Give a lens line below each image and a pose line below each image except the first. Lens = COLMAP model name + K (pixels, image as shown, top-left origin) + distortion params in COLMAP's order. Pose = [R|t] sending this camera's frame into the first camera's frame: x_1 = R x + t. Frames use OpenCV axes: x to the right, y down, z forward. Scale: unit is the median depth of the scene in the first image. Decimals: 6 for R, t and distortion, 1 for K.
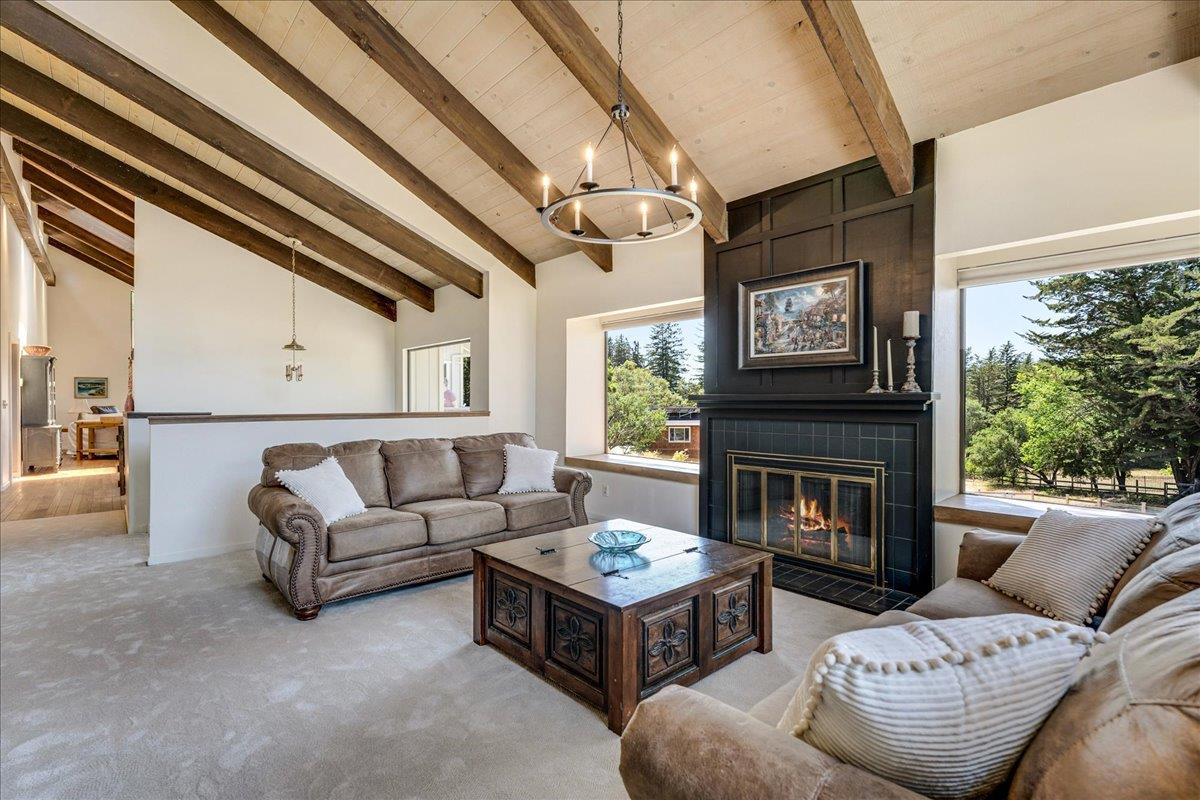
lens RADIAL K [[545.5, 0, 600.0], [0, 545.5, 400.0], [0, 0, 1]] dist [-0.002724, -0.000491]
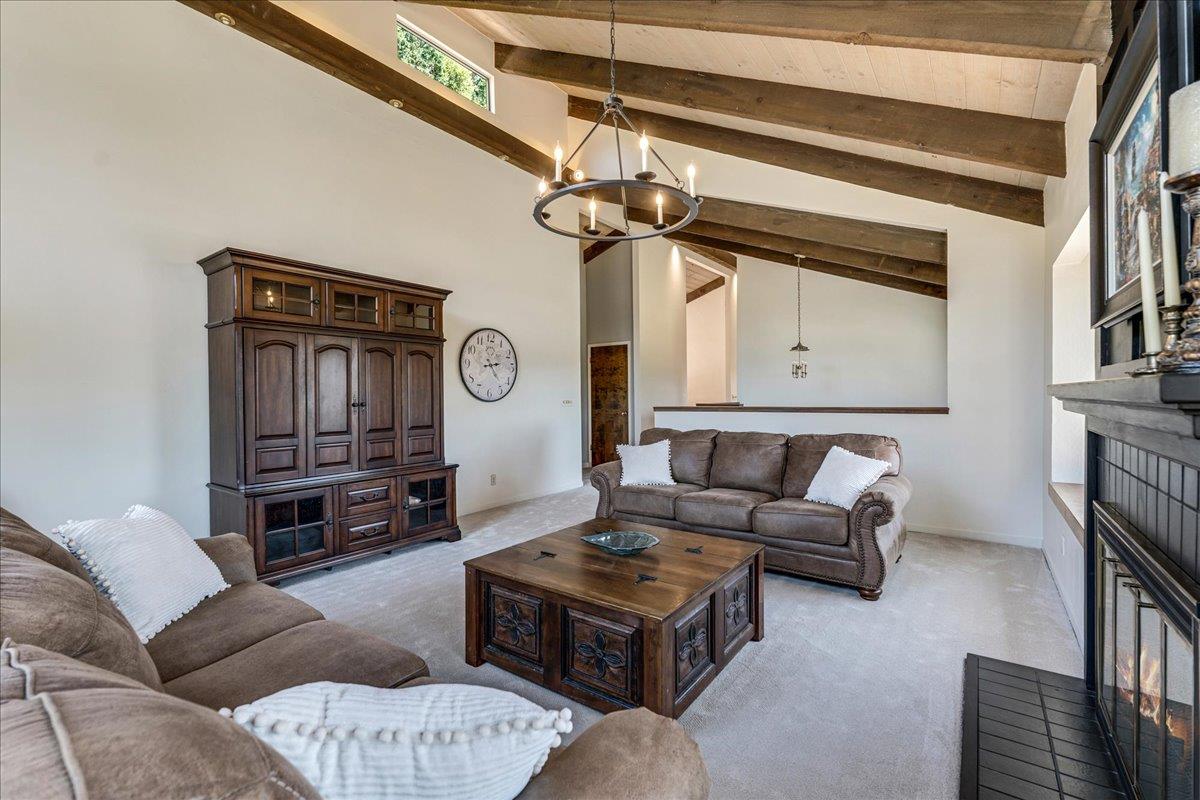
lens RADIAL K [[545.5, 0, 600.0], [0, 545.5, 400.0], [0, 0, 1]] dist [-0.002724, -0.000491]
pose [[0.179224, 0.009357, -0.983764, 0.497141], [0.005707, 0.999928, 0.010551, -0.004161], [0.983792, -0.007506, 0.179158, 0.397708]]
